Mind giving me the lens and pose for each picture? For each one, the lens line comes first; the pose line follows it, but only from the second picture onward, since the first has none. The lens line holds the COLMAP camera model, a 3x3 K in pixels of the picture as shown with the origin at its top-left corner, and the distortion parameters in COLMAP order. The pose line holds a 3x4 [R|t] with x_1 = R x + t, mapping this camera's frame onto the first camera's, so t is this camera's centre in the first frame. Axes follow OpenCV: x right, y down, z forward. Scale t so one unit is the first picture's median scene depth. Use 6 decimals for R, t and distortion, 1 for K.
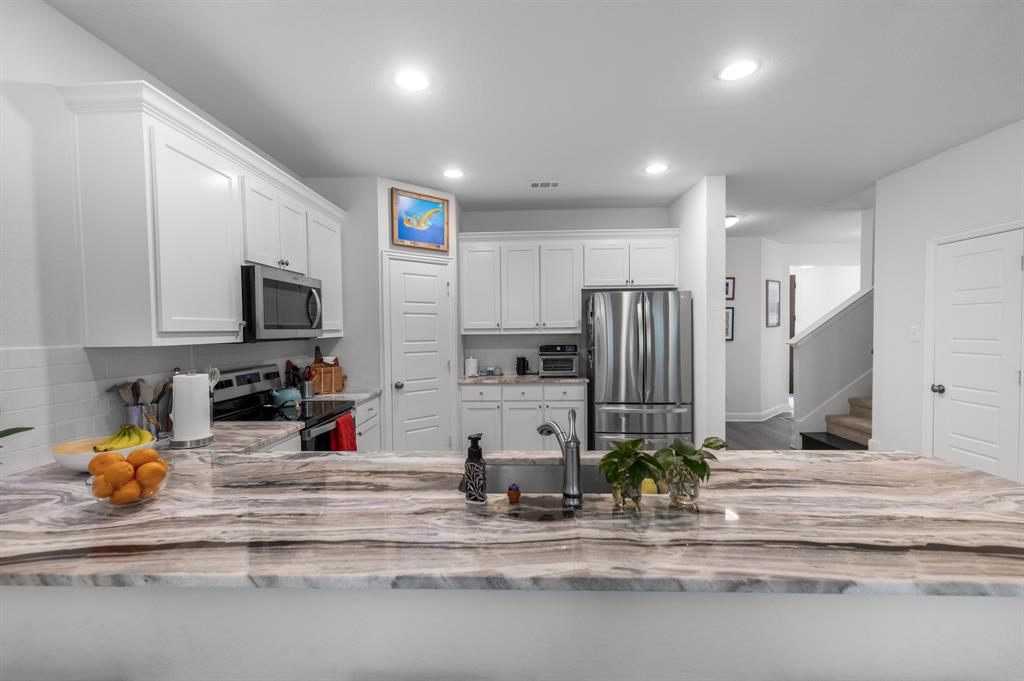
lens RADIAL K [[446.4, 0, 504.6], [0, 446.4, 337.7], [0, 0, 1]] dist [-0.000946, -0.000091]
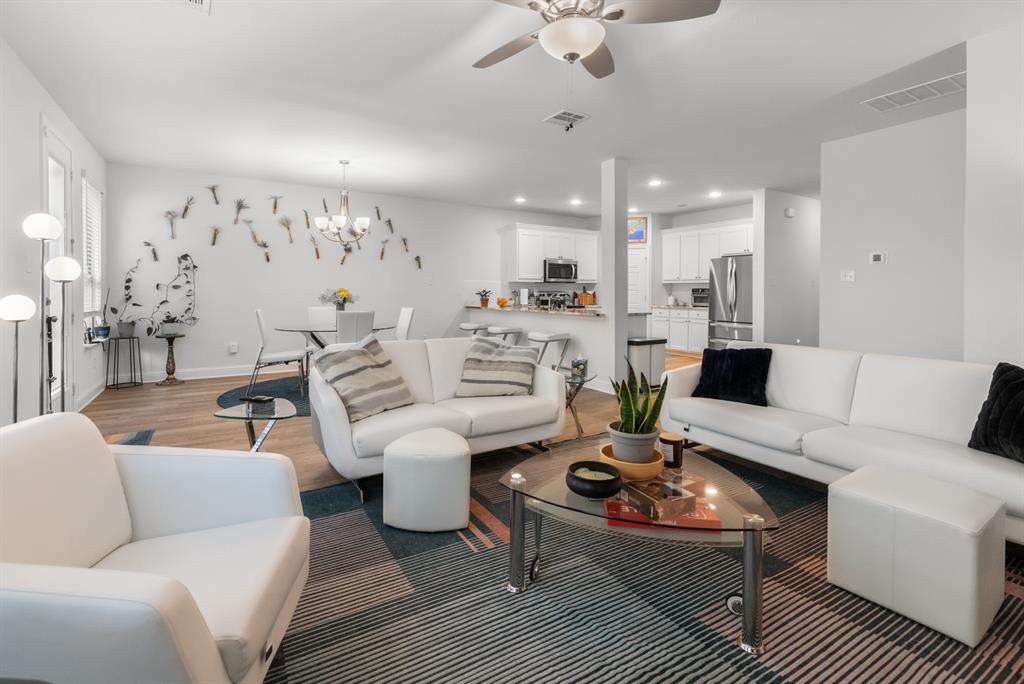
lens RADIAL K [[463.2, 0, 505.9], [0, 463.2, 292.2], [0, 0, 1]] dist [-0.000035, 0.000005]
pose [[0.572130, 0.015661, -0.820013, 1.217104], [-0.028152, 0.999604, -0.000551, 0.054538], [0.819680, 0.023400, 0.572344, -0.715803]]
